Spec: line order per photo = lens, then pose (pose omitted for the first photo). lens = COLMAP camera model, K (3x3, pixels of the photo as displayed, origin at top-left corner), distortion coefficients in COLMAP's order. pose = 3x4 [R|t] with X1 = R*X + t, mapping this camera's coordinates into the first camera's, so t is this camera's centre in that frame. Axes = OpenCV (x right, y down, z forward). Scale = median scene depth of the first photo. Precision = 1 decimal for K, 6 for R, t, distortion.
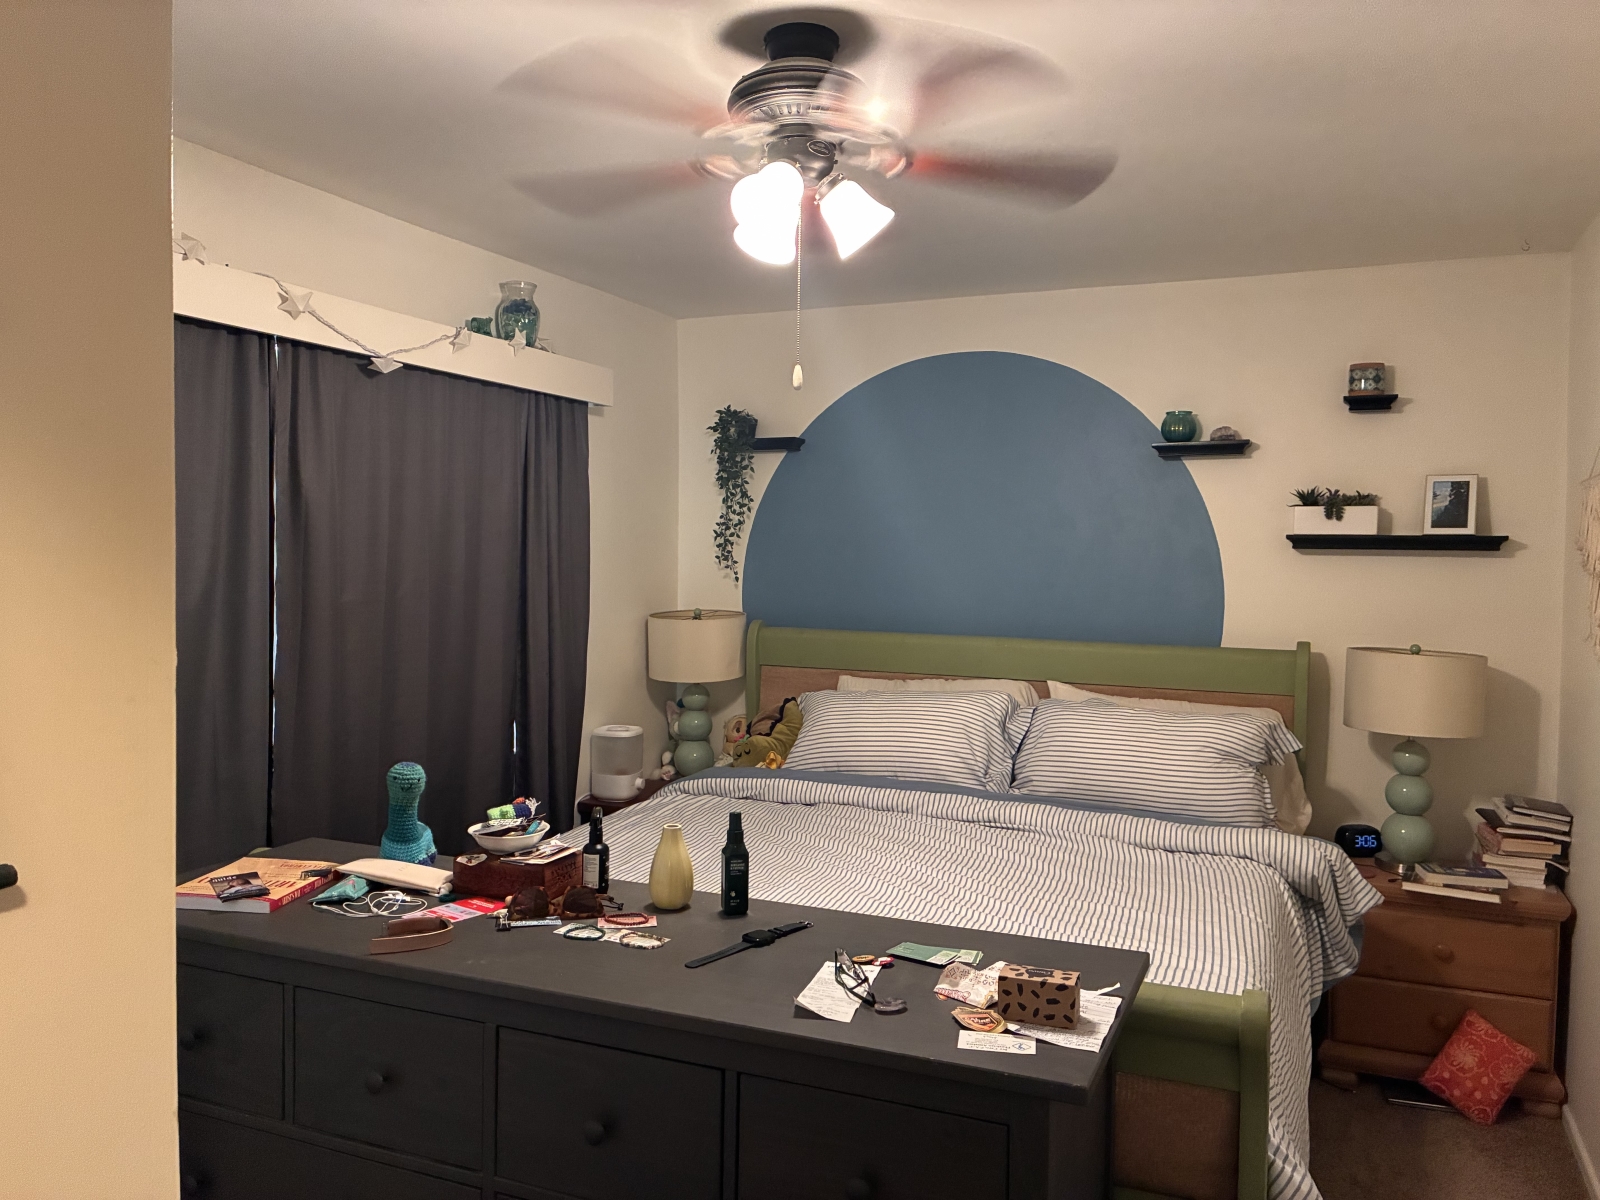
lens RADIAL K [[1223.0, 0, 800.4], [0, 1223.0, 596.5], [0, 0, 1]] dist [0.061813, -0.080148]
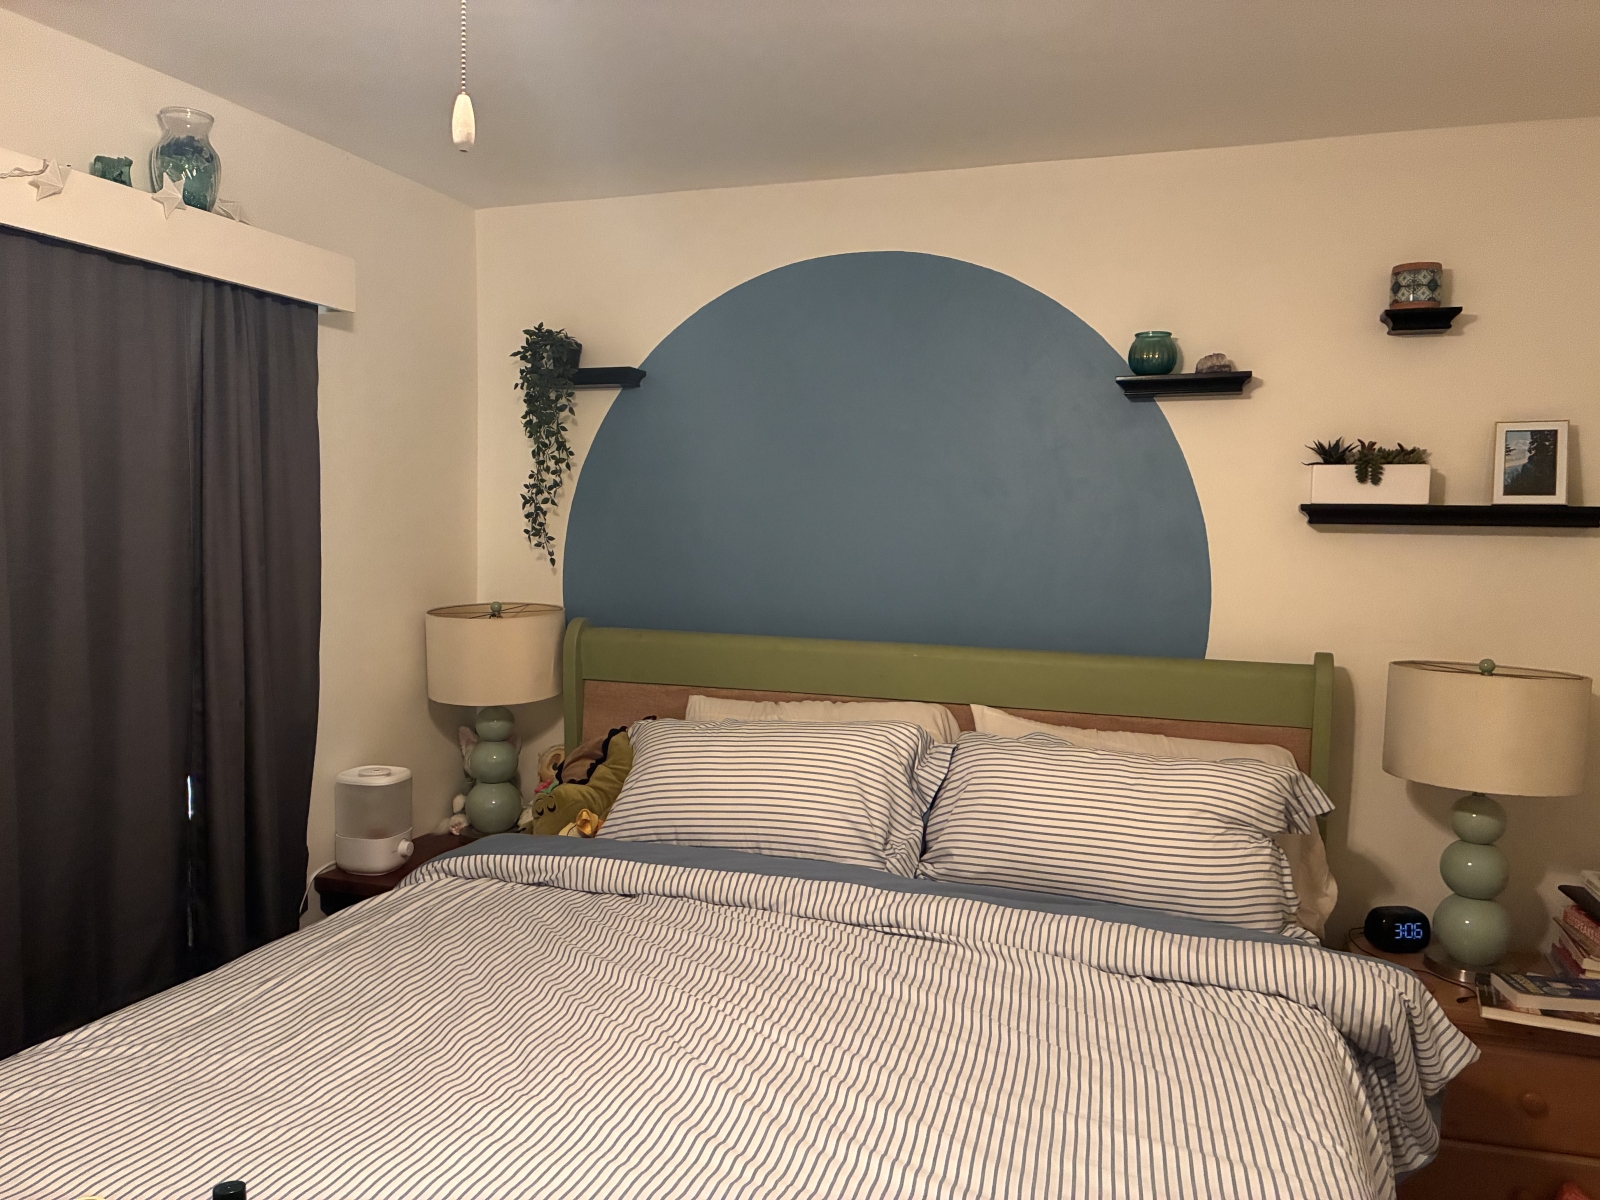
lens RADIAL K [[1223.0, 0, 798.6], [0, 1223.0, 599.8], [0, 0, 1]] dist [0.061813, -0.080148]
pose [[0.997316, 0.001125, 0.073209, 0.049960], [-0.002647, 0.999782, 0.020705, -0.008556], [-0.073170, -0.020844, 0.997102, 0.307873]]
